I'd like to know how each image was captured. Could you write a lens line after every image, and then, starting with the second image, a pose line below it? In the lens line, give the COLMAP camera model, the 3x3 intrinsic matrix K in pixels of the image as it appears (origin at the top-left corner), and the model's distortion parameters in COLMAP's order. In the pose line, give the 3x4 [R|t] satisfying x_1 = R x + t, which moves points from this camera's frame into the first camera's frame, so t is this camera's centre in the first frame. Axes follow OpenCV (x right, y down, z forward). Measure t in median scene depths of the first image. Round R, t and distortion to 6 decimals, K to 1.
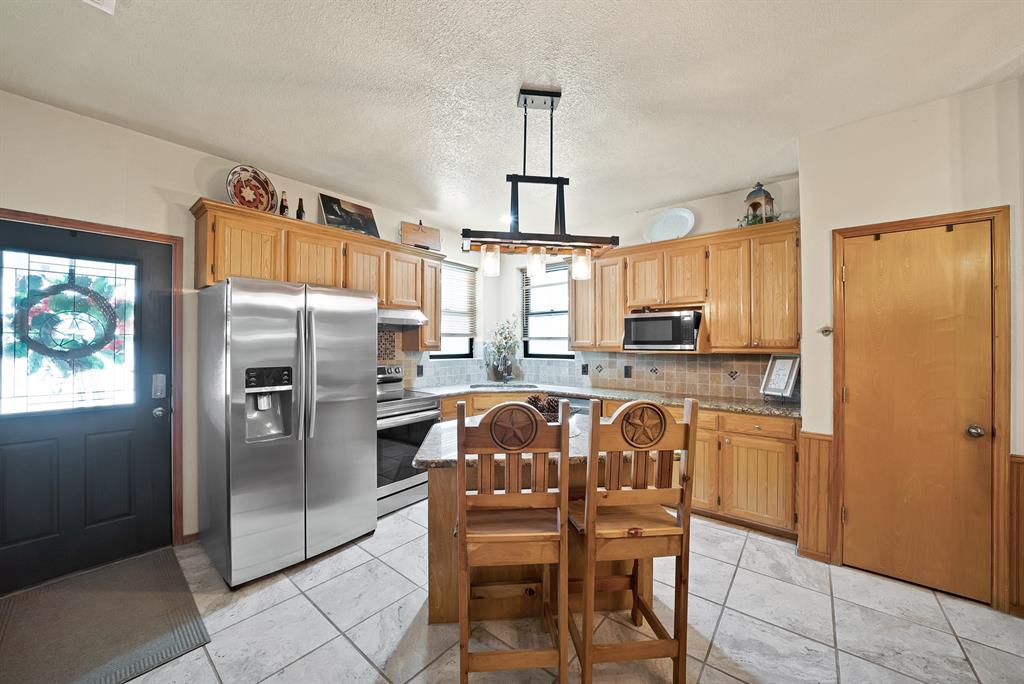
lens RADIAL K [[369.4, 0, 496.1], [0, 369.4, 344.5], [0, 0, 1]] dist [-0.022988, 0.000194]
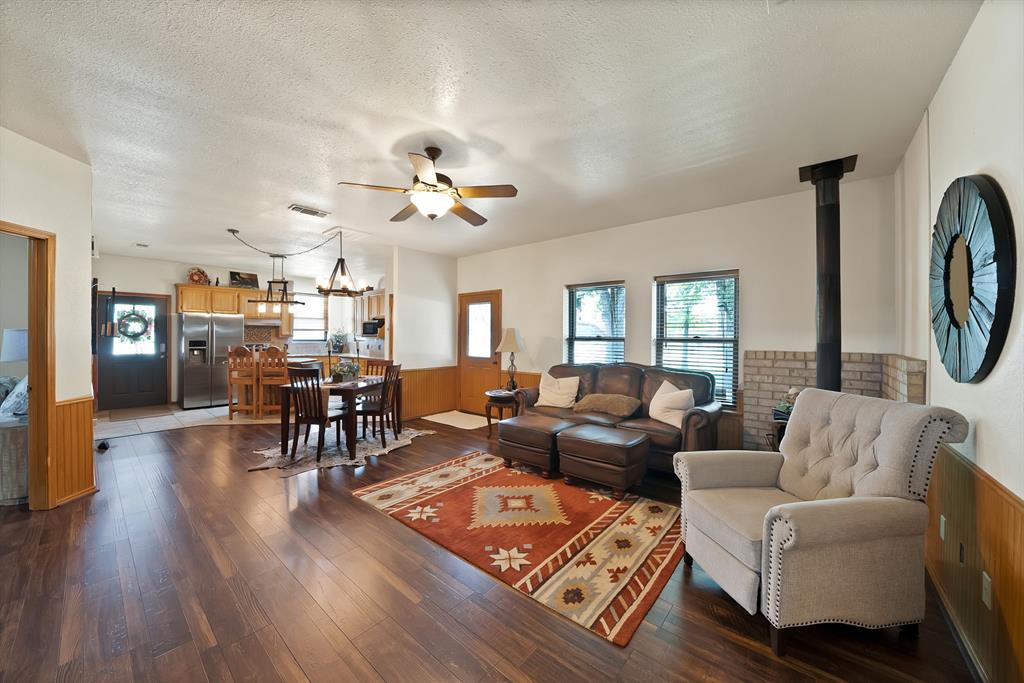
lens RADIAL K [[369.4, 0, 513.3], [0, 369.4, 338.8], [0, 0, 1]] dist [-0.022988, 0.000194]
pose [[0.999981, 0.004208, -0.004412, 1.886657], [-0.004184, 0.999976, 0.005535, 0.015876], [0.004435, -0.005516, 0.999975, -1.881519]]
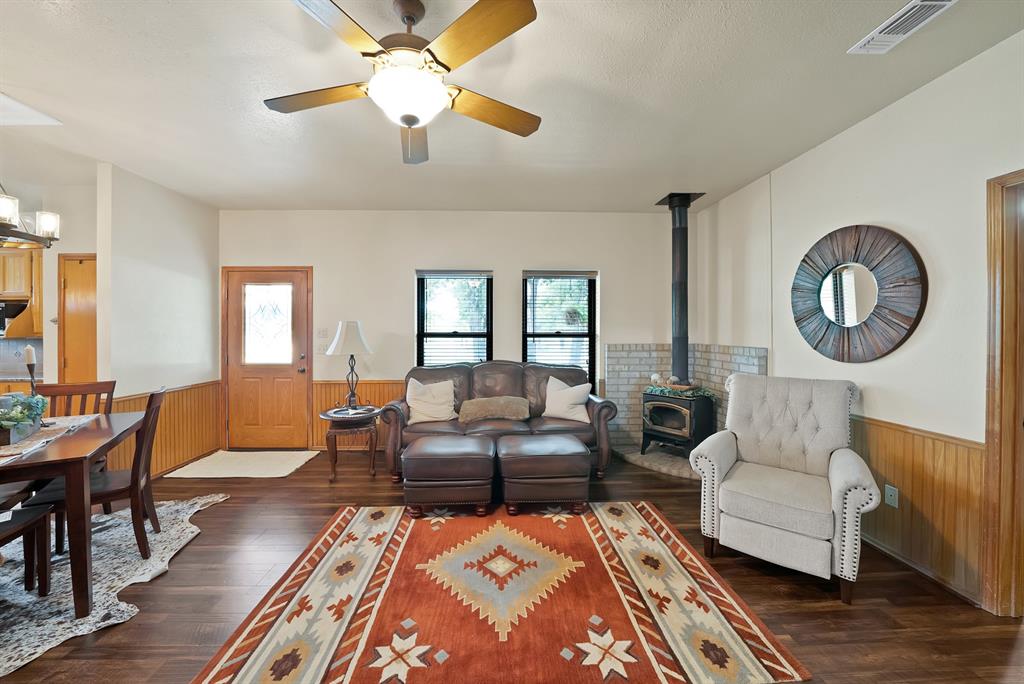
lens RADIAL K [[369.4, 0, 506.4], [0, 369.4, 335.6], [0, 0, 1]] dist [-0.022988, 0.000194]
pose [[0.747015, -0.009944, 0.664733, 1.387218], [0.001846, 0.999915, 0.012884, 0.007054], [-0.664804, -0.008397, 0.746970, -1.383814]]
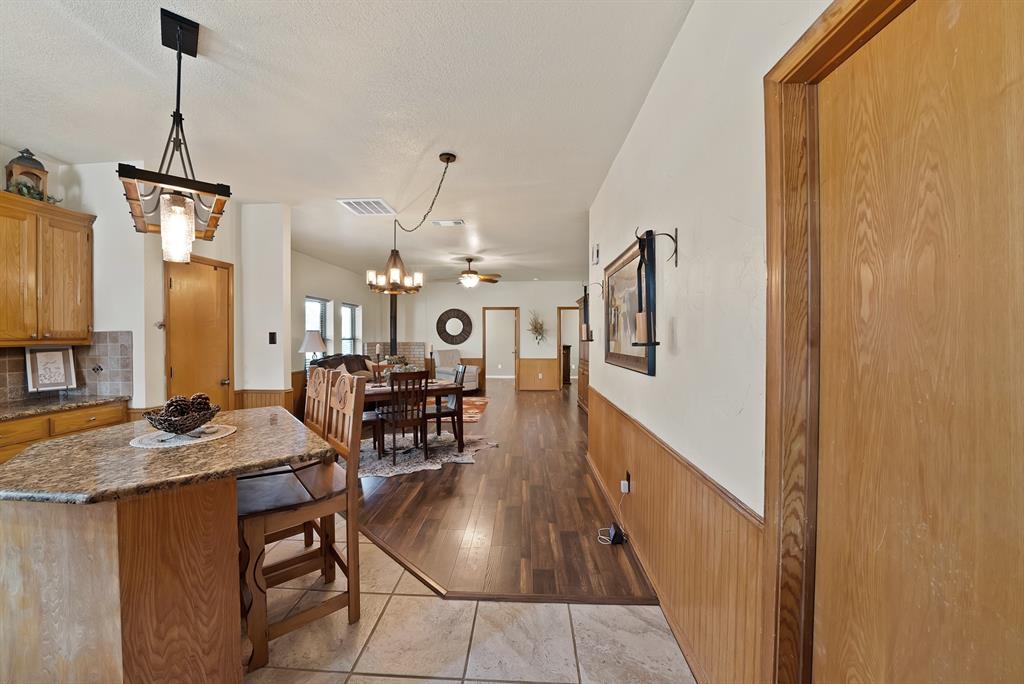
lens RADIAL K [[369.4, 0, 511.3], [0, 369.4, 337.8], [0, 0, 1]] dist [-0.022988, 0.000194]
pose [[-0.608114, -0.004327, 0.793838, -0.455030], [0.002390, 0.999971, 0.007281, 0.000458], [-0.793846, 0.006324, -0.608085, 0.420049]]
